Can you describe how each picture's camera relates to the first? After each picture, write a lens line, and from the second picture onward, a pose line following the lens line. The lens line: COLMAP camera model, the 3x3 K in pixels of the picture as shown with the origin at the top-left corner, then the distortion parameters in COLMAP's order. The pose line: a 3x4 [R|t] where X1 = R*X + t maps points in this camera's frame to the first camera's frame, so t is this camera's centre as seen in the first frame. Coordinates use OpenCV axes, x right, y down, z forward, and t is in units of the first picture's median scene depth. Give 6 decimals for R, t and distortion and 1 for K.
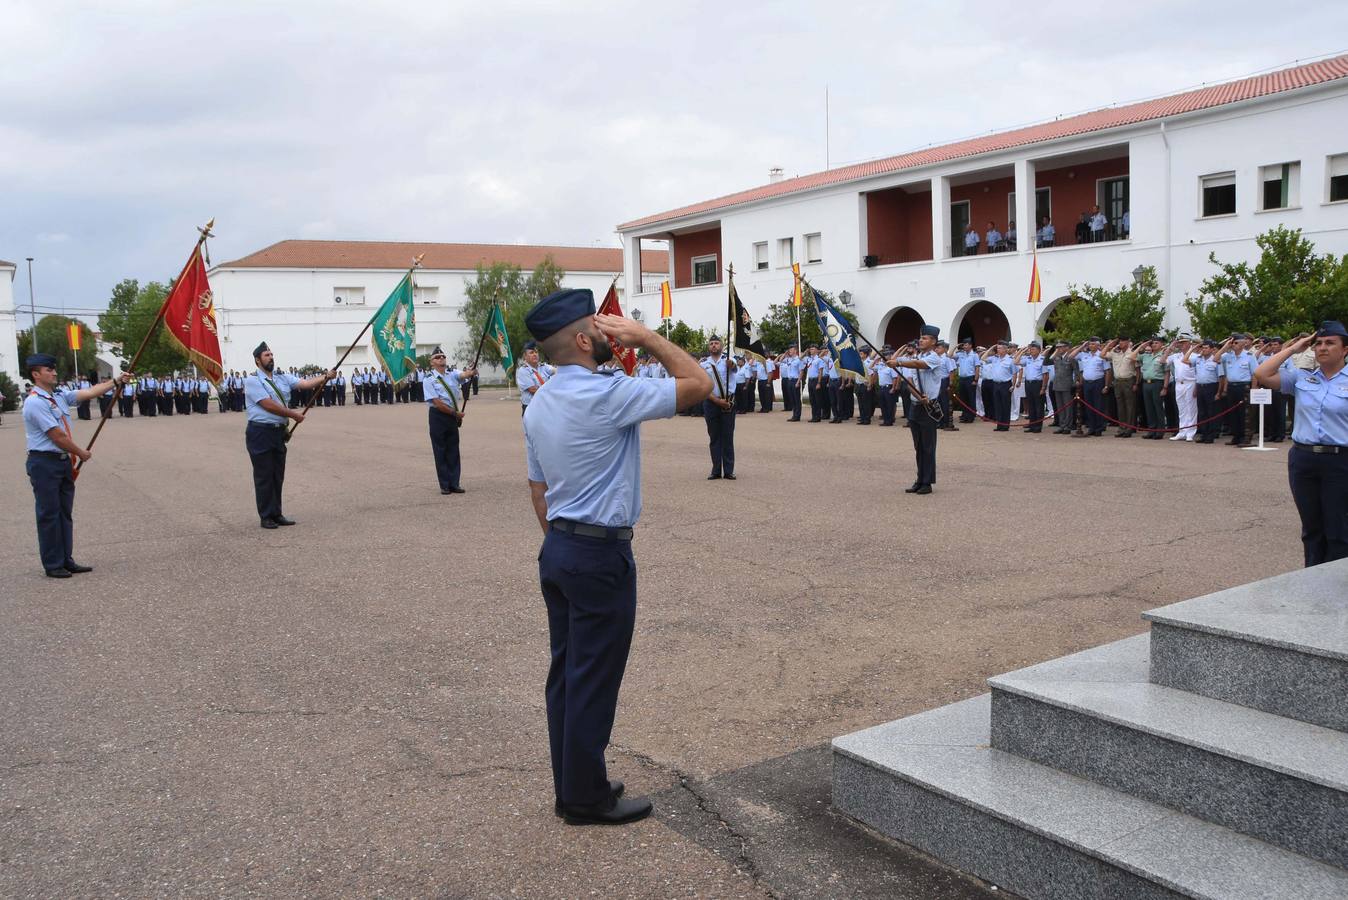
lens RADIAL K [[1131.1, 0, 669.7], [0, 1131.1, 443.8], [0, 0, 1]] dist [-0.035126, -0.012952]
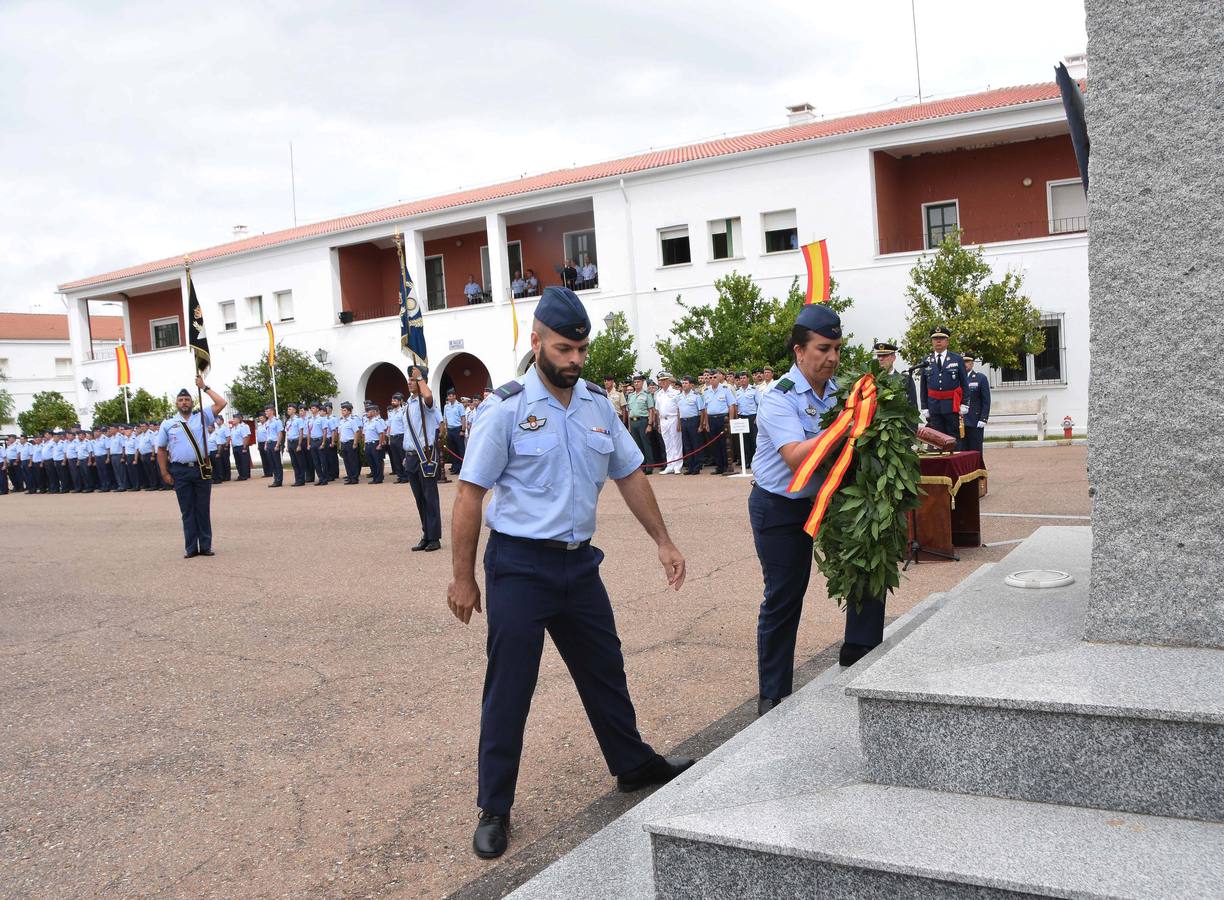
lens RADIAL K [[1040.1, 0, 656.9], [0, 1040.1, 443.2], [0, 0, 1]] dist [-0.117919, 0.087897]
pose [[0.888798, -0.057774, 0.454643, 0.008637], [0.084053, 0.995745, -0.037783, 0.003587], [-0.450526, 0.071796, 0.889872, 0.129339]]
